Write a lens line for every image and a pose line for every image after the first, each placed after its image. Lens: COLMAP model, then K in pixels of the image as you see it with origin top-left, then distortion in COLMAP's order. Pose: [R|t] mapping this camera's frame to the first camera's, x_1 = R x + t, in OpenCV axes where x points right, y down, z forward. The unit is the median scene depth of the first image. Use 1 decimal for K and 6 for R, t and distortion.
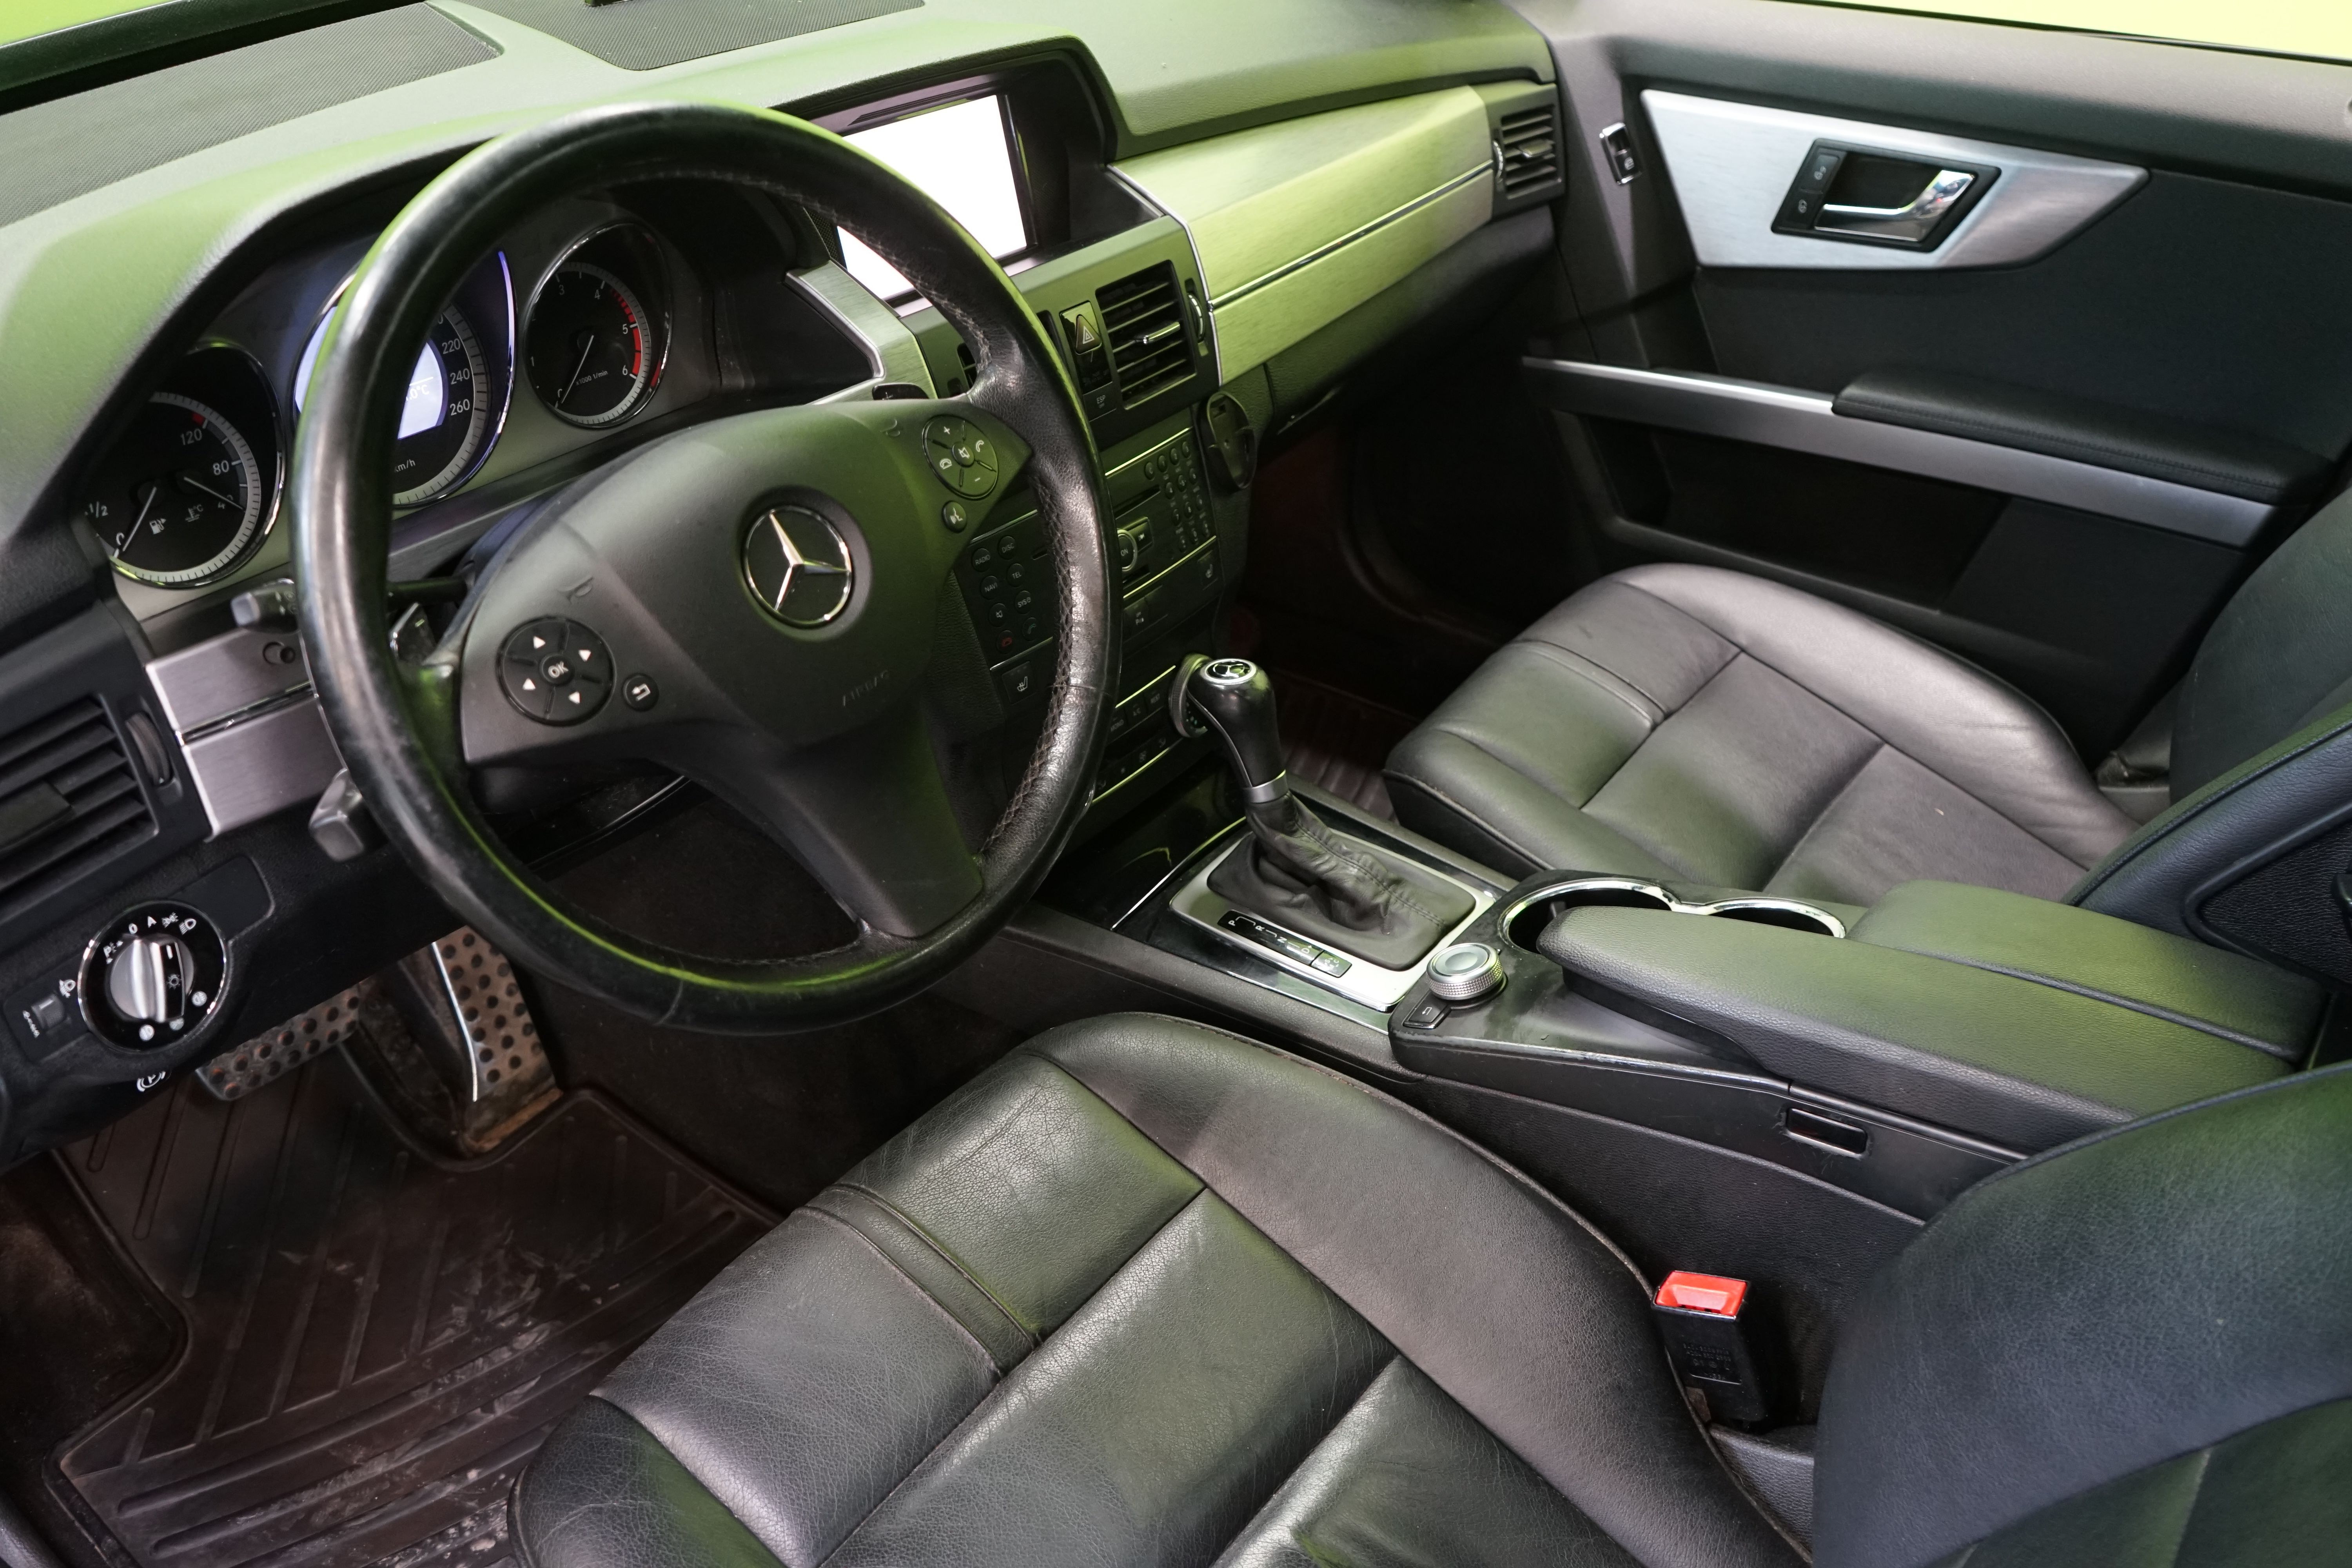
lens RADIAL K [[1869.9, 0, 1176.0], [0, 1869.9, 784.0], [0, 0, 1]] dist [-0.037416, -0.001014]
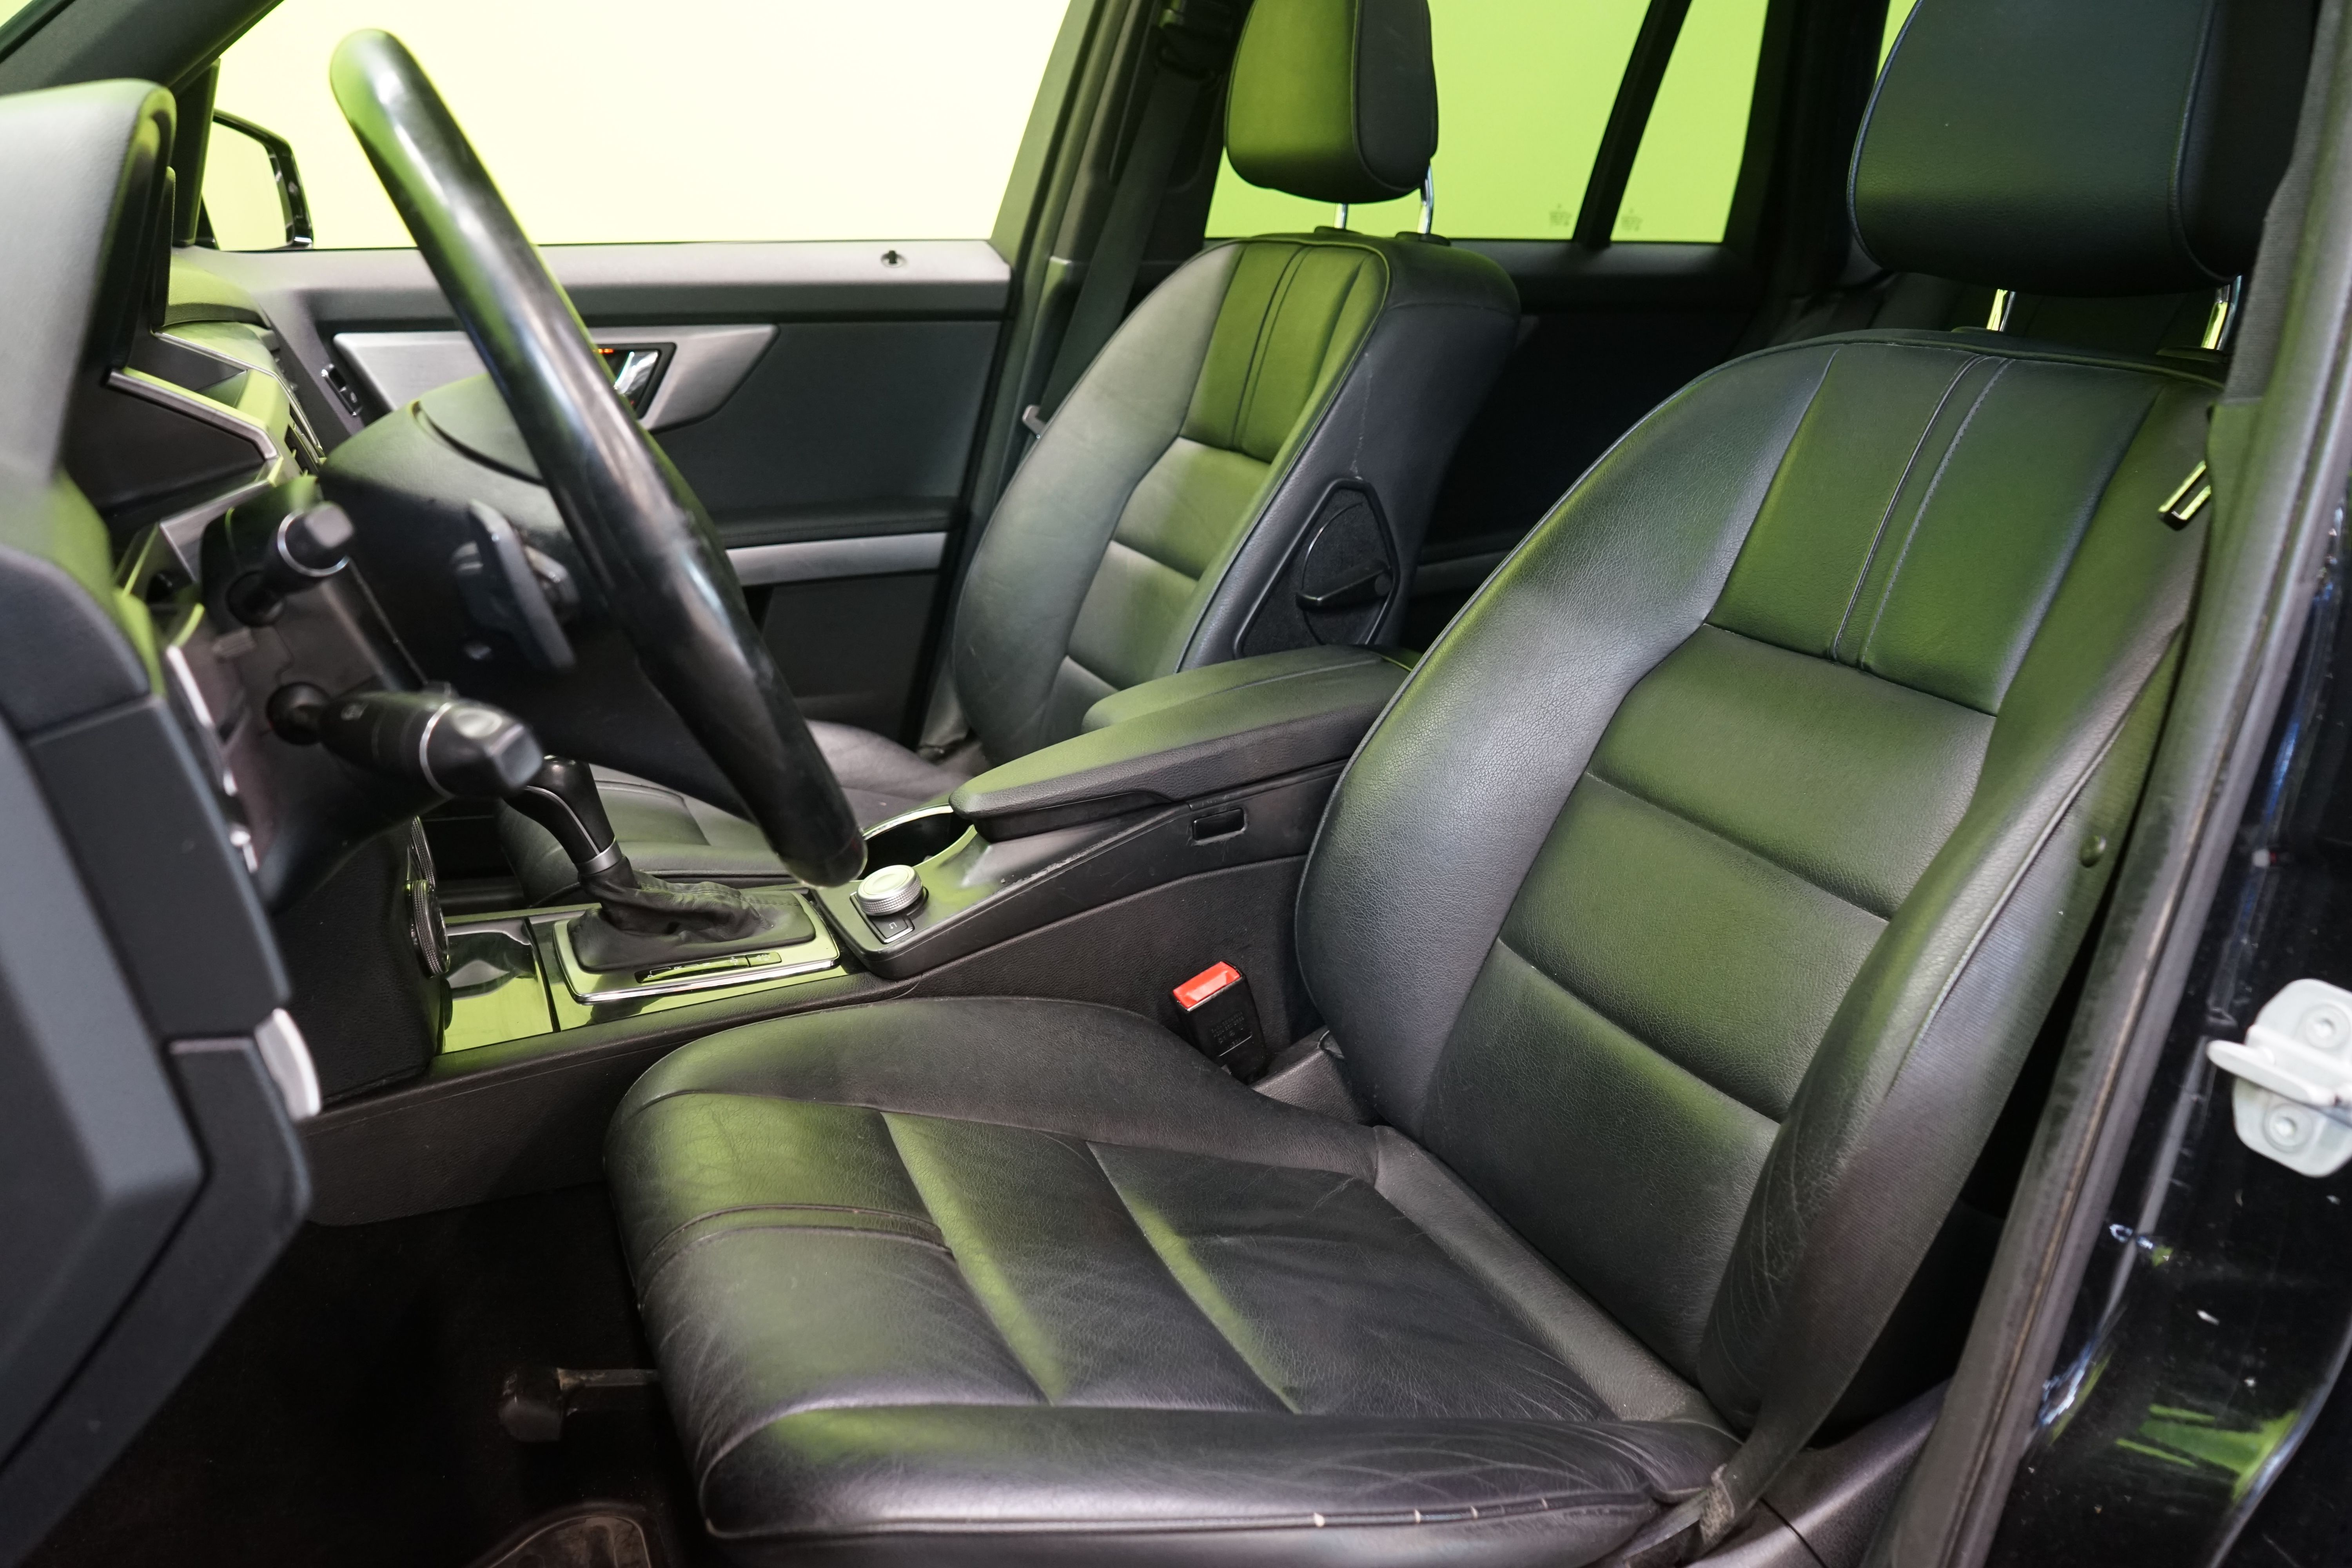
lens RADIAL K [[1869.9, 0, 1176.0], [0, 1869.9, 784.0], [0, 0, 1]] dist [-0.037416, -0.001014]
pose [[0.488284, -0.258907, 0.833394, -0.609346], [0.466420, 0.884562, 0.001528, 0.107241], [-0.737584, 0.387966, 0.552677, 0.183585]]
